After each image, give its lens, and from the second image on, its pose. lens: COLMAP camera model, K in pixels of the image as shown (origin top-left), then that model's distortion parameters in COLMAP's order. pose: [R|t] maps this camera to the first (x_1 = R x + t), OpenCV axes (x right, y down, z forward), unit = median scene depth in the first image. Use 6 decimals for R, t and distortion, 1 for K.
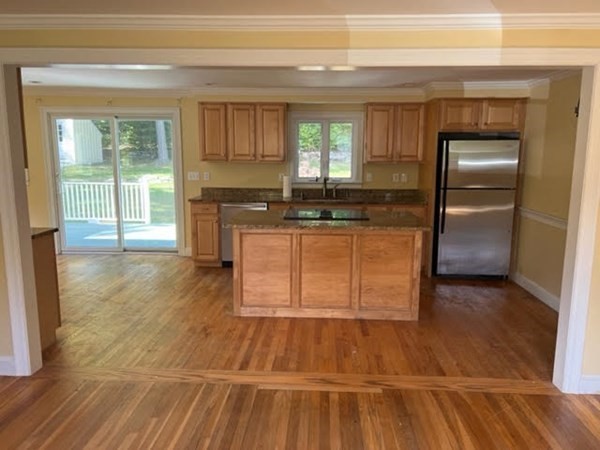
lens RADIAL K [[451.8, 0, 300.0], [0, 451.8, 225.1], [0, 0, 1]] dist [0.029491, -0.020131]
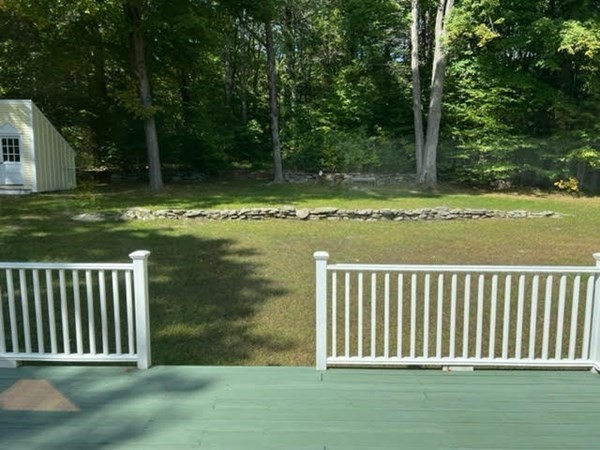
lens RADIAL K [[450.5, 0, 304.7], [0, 450.5, 226.8], [0, 0, 1]] dist [0.015208, 0.005268]
pose [[0.999126, -0.009517, 0.040690, -0.429578], [0.011134, 0.999150, -0.039693, -0.210898], [-0.040278, 0.040111, 0.998383, 1.215087]]
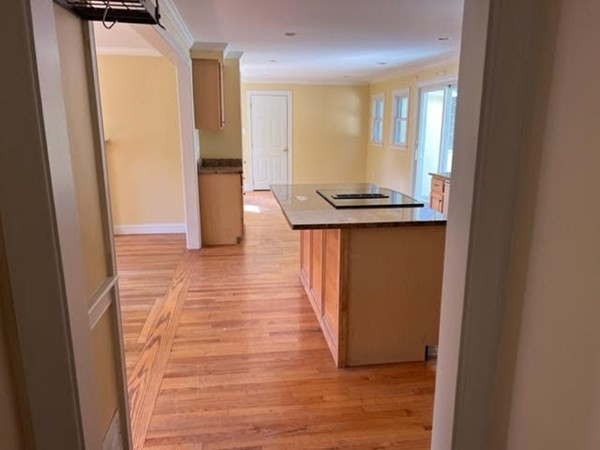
lens RADIAL K [[451.8, 0, 302.4], [0, 451.8, 225.2], [0, 0, 1]] dist [0.029491, -0.020131]
pose [[0.183433, 0.210927, -0.960137, 0.675217], [-0.162784, 0.969742, 0.181938, -0.085994], [0.969461, 0.122922, 0.212218, 0.621827]]
